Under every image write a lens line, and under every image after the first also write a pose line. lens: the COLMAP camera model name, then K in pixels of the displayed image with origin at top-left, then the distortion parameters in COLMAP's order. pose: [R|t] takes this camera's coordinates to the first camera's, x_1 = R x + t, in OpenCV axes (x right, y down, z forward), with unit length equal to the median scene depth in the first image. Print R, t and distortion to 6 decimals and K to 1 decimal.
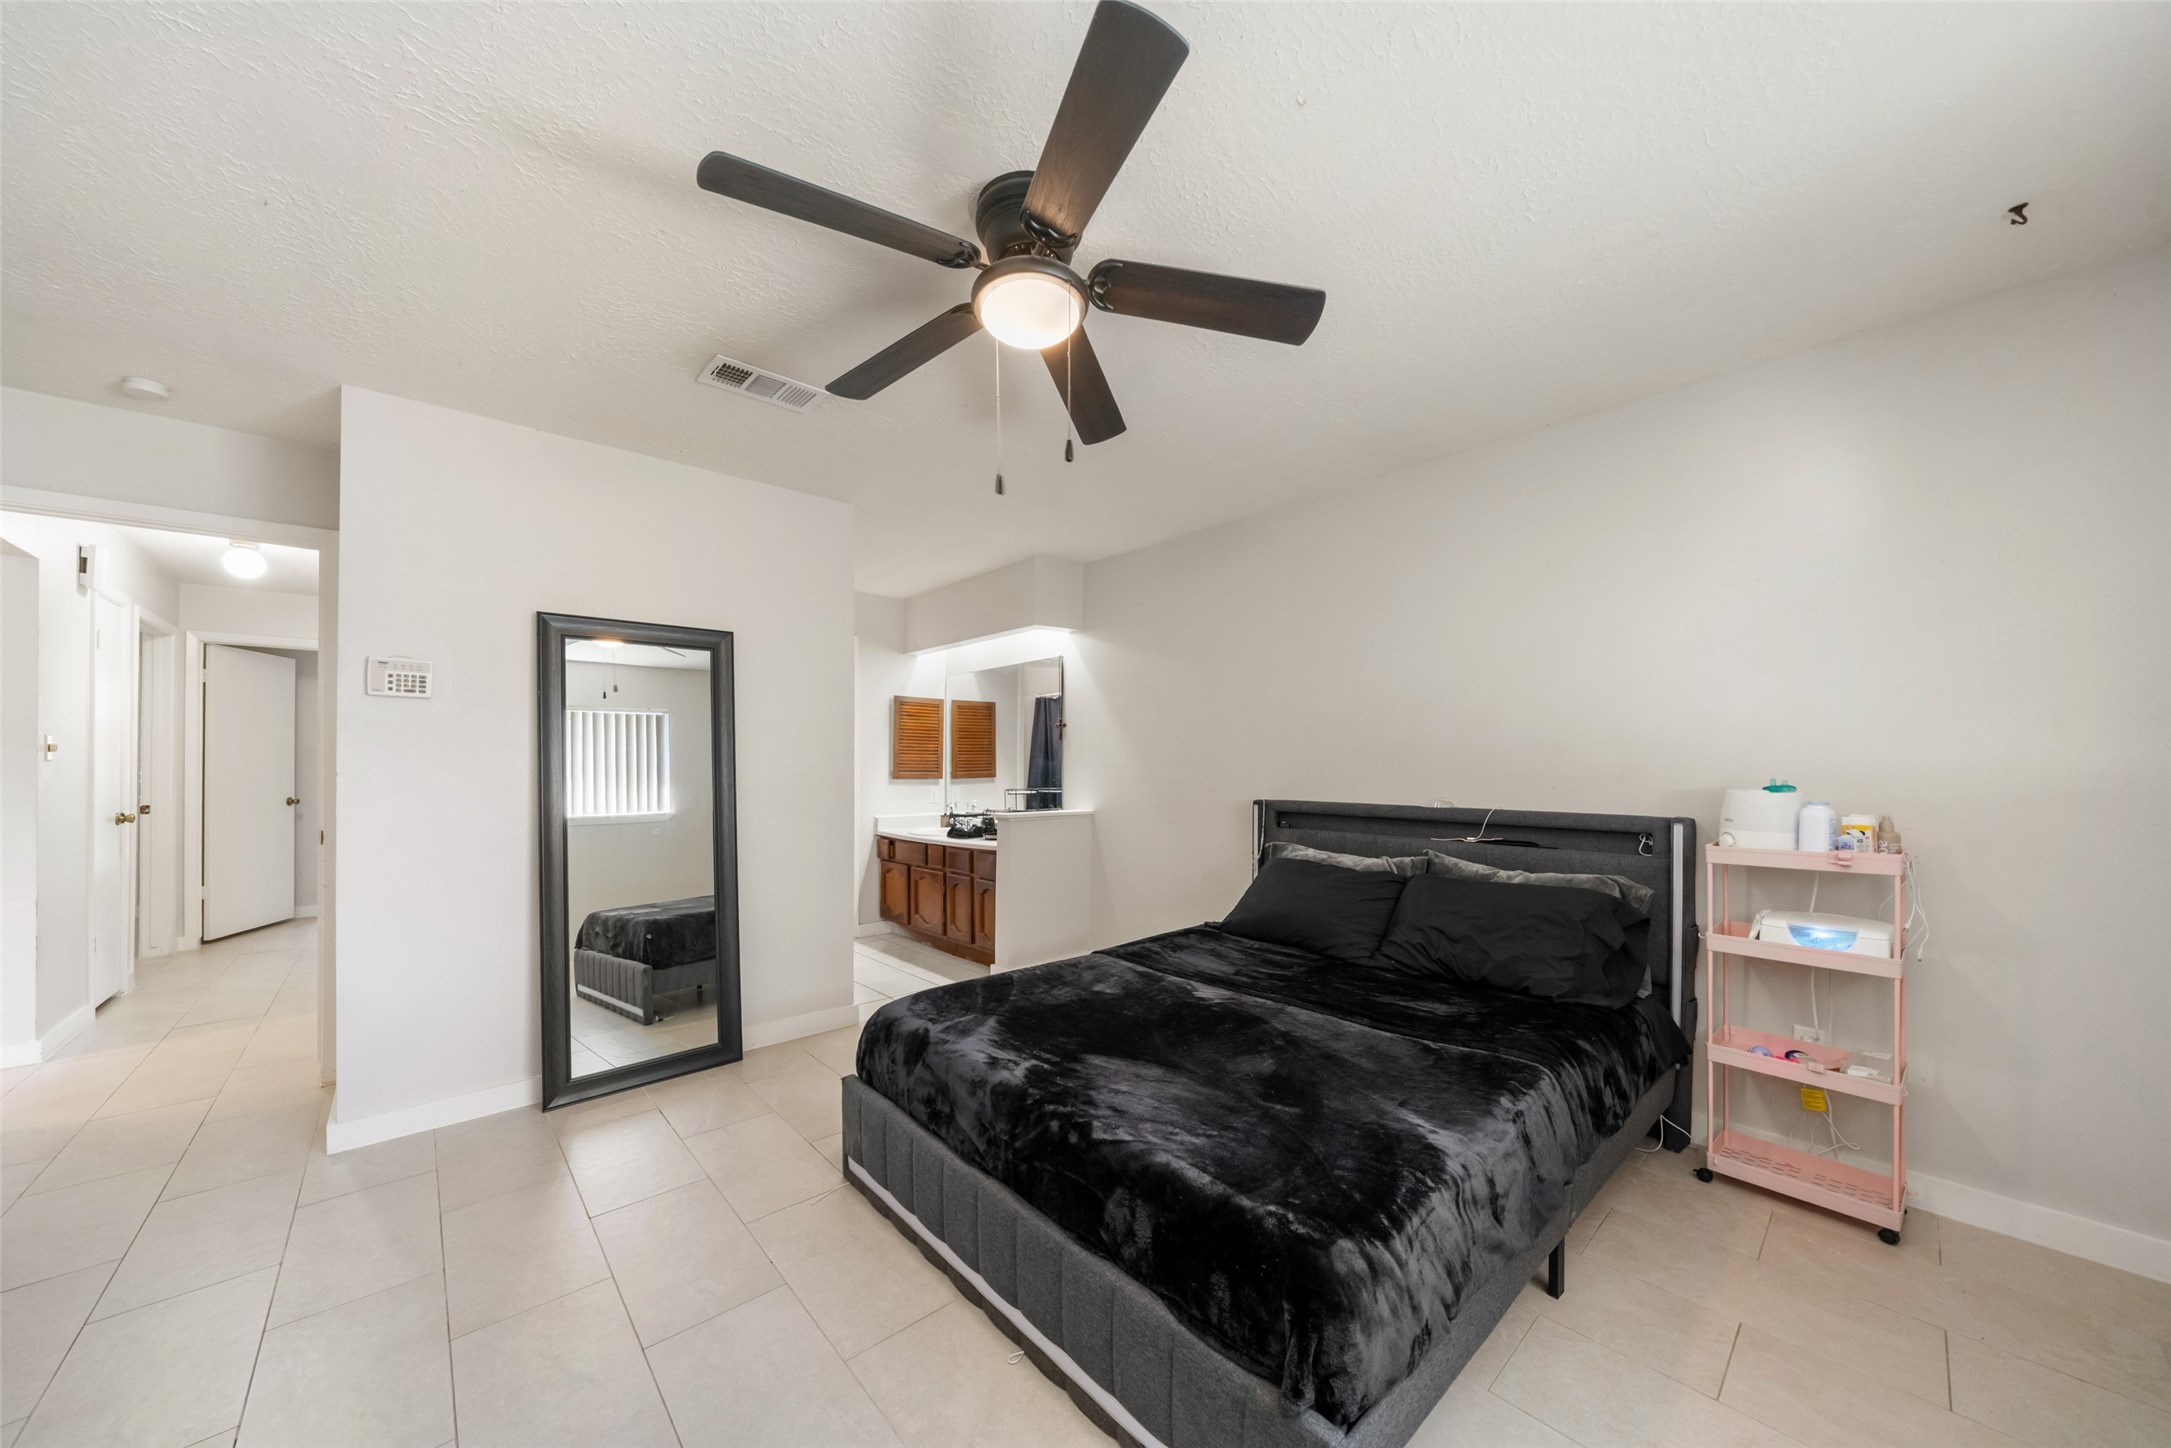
lens RADIAL K [[747.0, 0, 1074.0], [0, 747.0, 757.9], [0, 0, 1]] dist [-0.017340, 0.000013]
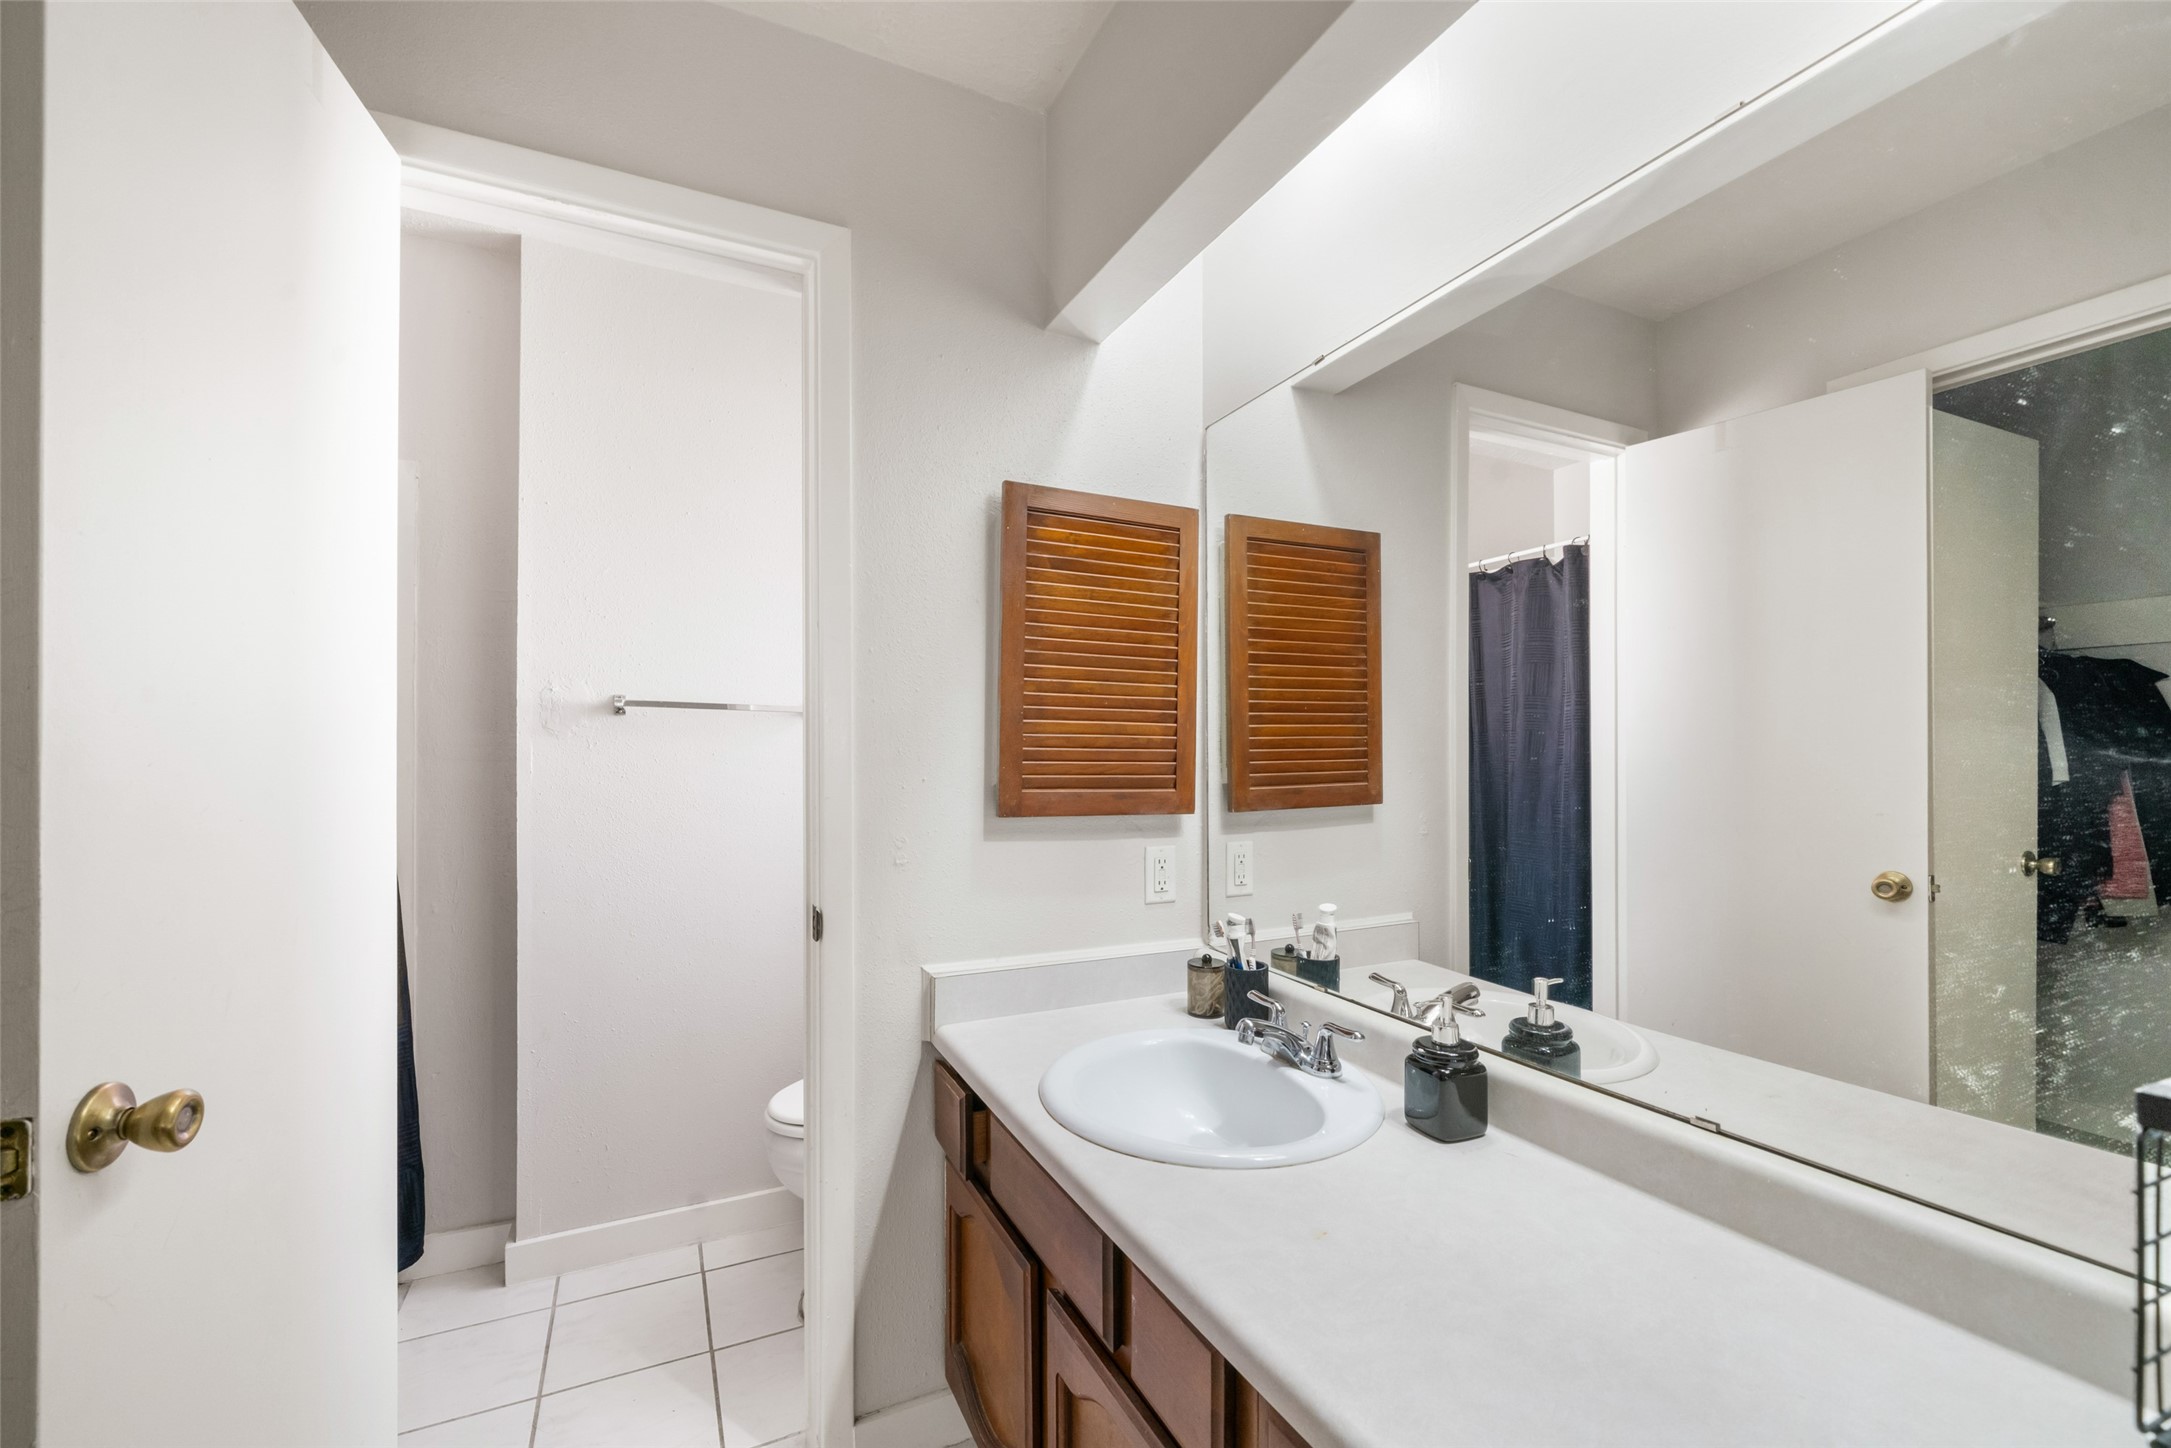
lens RADIAL K [[936.6, 0, 1086.1], [0, 936.6, 731.2], [0, 0, 1]] dist [0.026483, -0.000128]
pose [[0.966182, -0.003698, -0.257835, -0.127075], [0.003099, 0.999991, -0.002729, -0.000052], [0.257843, 0.001837, 0.966185, 0.670177]]
